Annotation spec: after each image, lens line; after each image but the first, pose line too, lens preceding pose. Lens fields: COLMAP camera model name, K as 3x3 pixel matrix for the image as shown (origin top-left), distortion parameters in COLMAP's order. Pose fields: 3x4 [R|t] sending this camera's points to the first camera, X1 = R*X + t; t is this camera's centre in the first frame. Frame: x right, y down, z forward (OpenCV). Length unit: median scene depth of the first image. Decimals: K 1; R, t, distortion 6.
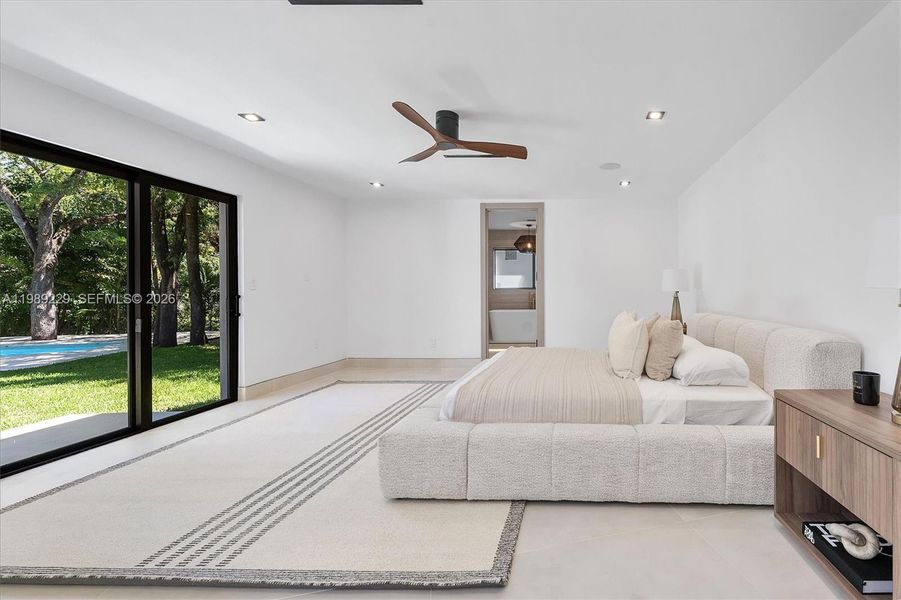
lens RADIAL K [[598.5, 0, 450.5], [0, 598.5, 300.0], [0, 0, 1]] dist [0.001540, 0.000154]
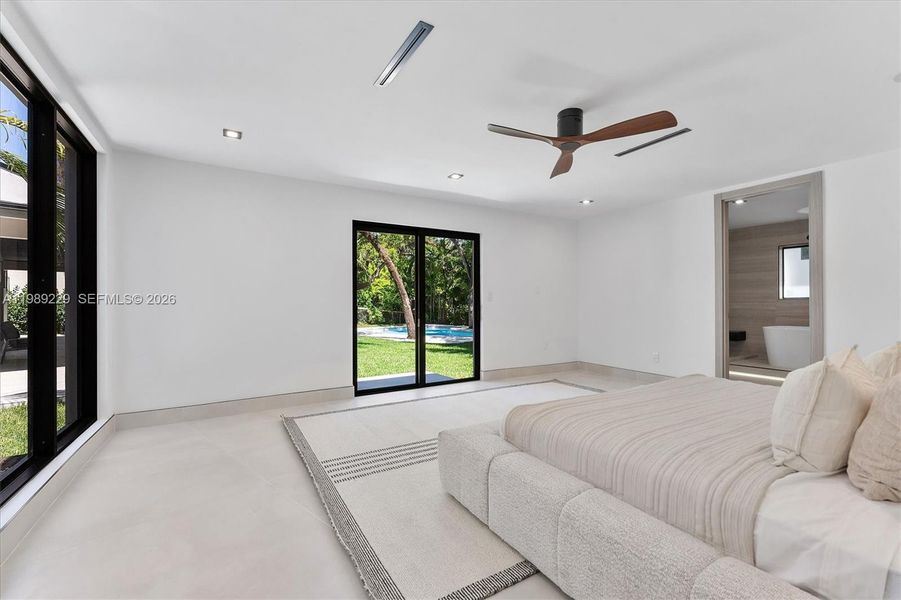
lens RADIAL K [[387.5, 0, 452.0], [0, 387.5, 297.2], [0, 0, 1]] dist [-0.001496, -0.000337]
pose [[0.484673, -0.008990, -0.874649, 0.403997], [-0.014140, 0.999736, -0.018110, -0.007442], [0.874581, 0.021145, 0.484418, 0.507429]]
